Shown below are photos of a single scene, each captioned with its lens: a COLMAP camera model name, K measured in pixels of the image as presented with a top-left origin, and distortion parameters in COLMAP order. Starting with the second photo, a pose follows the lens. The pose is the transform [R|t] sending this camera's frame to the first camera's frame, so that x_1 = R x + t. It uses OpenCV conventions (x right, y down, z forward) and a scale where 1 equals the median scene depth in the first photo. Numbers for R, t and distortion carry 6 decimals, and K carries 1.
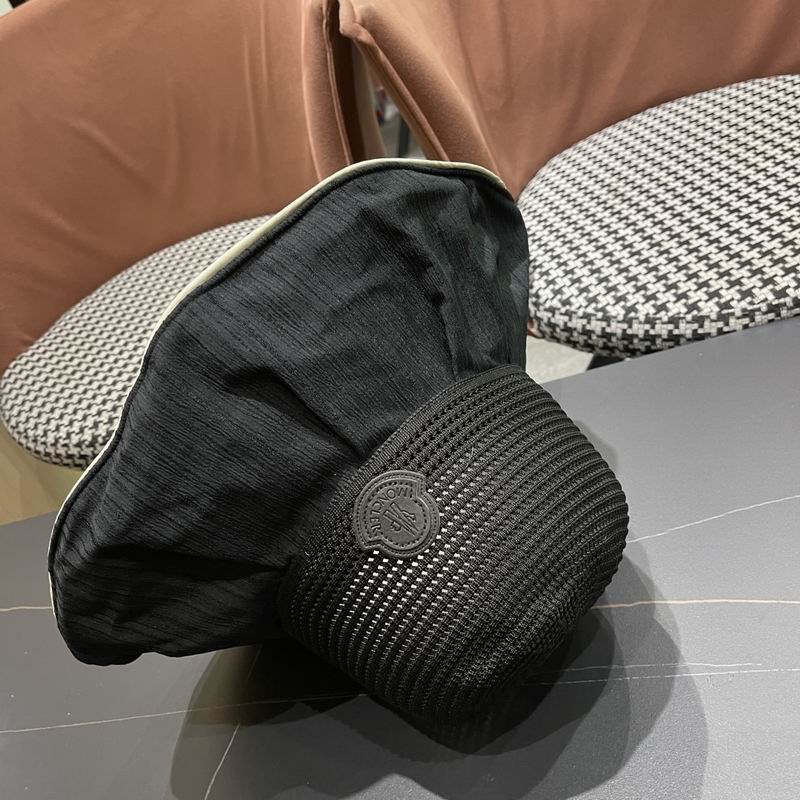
lens RADIAL K [[835.1, 0, 397.5], [0, 835.1, 405.8], [0, 0, 1]] dist [0.018556, 0.000000]
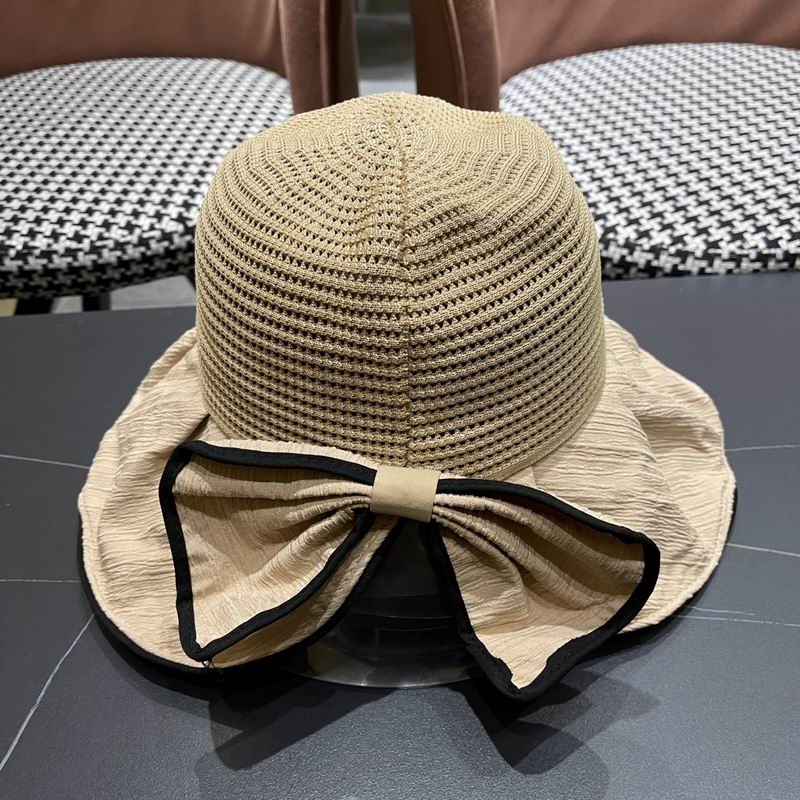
lens RADIAL K [[835.1, 0, 396.9], [0, 835.1, 409.1], [0, 0, 1]] dist [0.018556, 0.000000]
pose [[0.962272, 0.188097, 0.196602, -0.075954], [-0.197104, 0.980007, 0.027119, 0.086778], [-0.187571, -0.064847, 0.980108, 0.136323]]
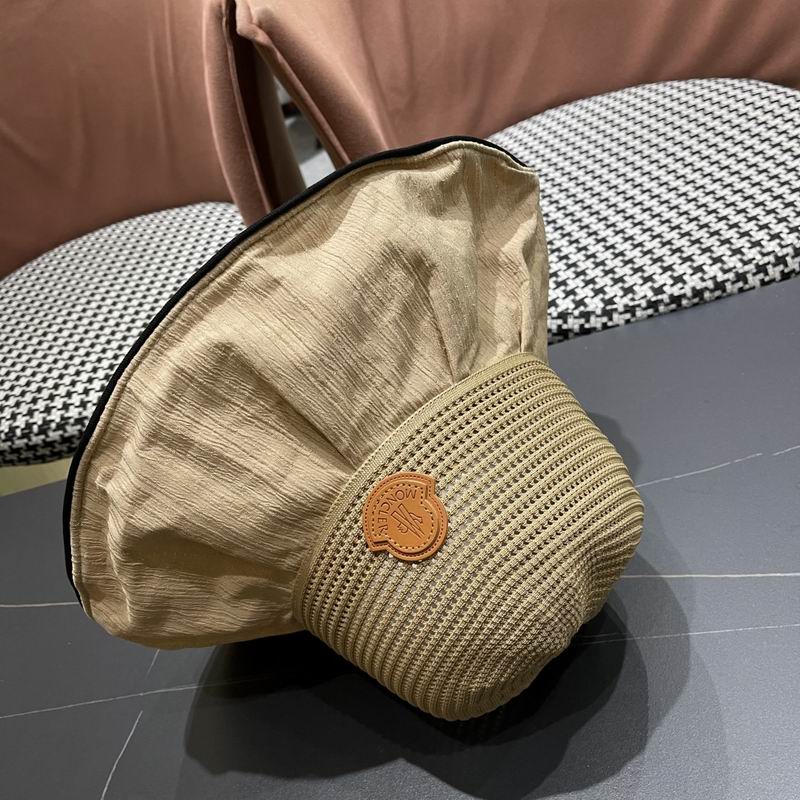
lens RADIAL K [[835.1, 0, 405.5], [0, 835.1, 406.0], [0, 0, 1]] dist [0.018556, 0.000000]
pose [[0.995626, -0.011945, 0.092658, 0.029063], [0.010659, 0.999840, 0.014355, -0.004452], [-0.092815, -0.013305, 0.995595, -0.031811]]
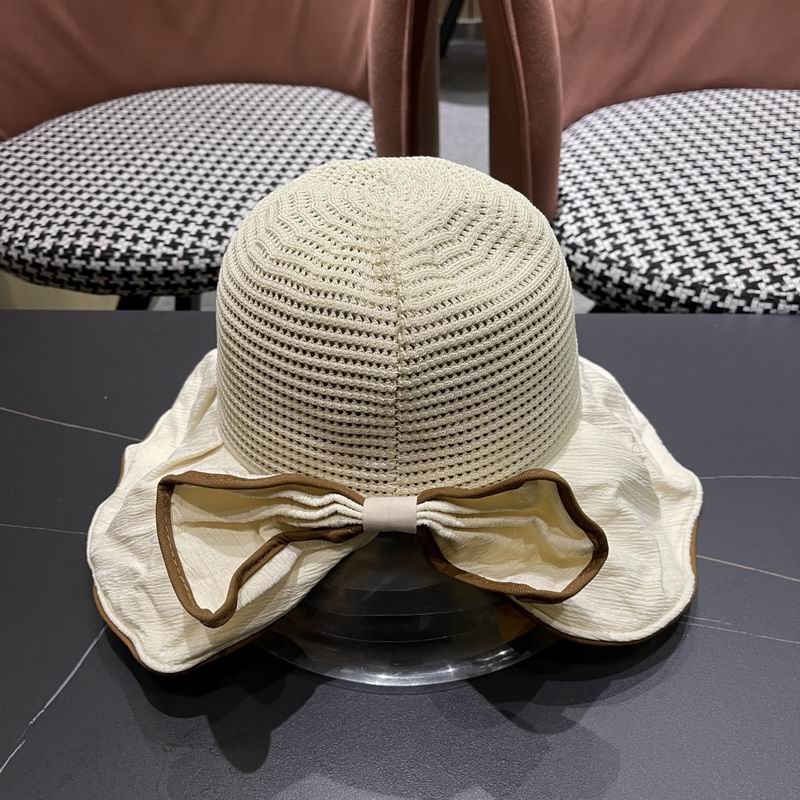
lens RADIAL K [[835.1, 0, 396.5], [0, 835.1, 403.2], [0, 0, 1]] dist [0.018556, 0.000000]
pose [[0.959658, 0.265400, 0.092845, -0.048744], [-0.268899, 0.962783, 0.027231, 0.082850], [-0.082162, -0.051099, 0.995308, 0.057022]]
